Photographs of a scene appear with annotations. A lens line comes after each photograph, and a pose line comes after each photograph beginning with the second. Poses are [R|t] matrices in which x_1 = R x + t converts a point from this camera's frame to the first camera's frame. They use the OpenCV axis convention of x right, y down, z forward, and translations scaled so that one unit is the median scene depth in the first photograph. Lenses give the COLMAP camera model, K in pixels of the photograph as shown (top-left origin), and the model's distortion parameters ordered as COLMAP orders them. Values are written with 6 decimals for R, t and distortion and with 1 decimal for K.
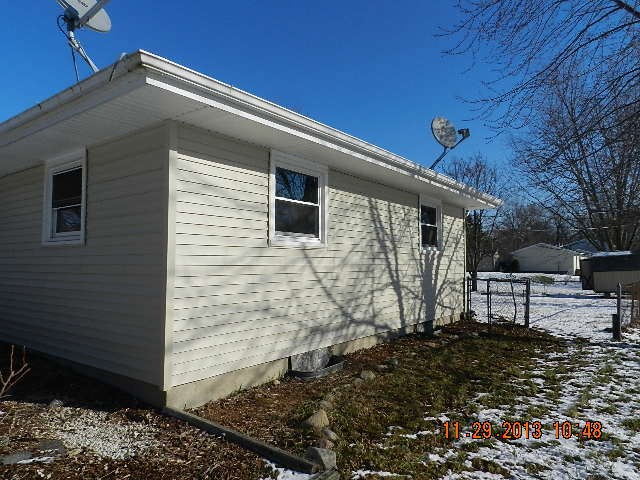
lens RADIAL K [[434.1, 0, 317.1], [0, 434.1, 240.0], [0, 0, 1]] dist [0.034401, -0.000379]
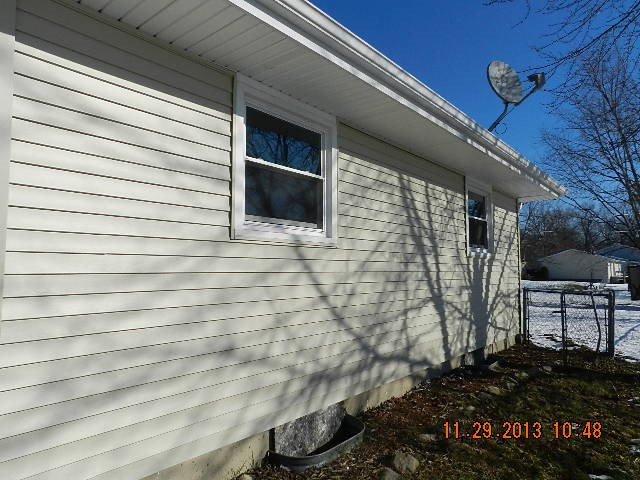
lens RADIAL K [[434.1, 0, 324.3], [0, 434.1, 240.9], [0, 0, 1]] dist [0.034401, -0.000379]
pose [[0.999674, -0.005845, -0.024844, 0.020295], [0.005418, 0.999837, -0.017198, 0.021956], [0.024941, 0.017058, 0.999543, 0.351230]]
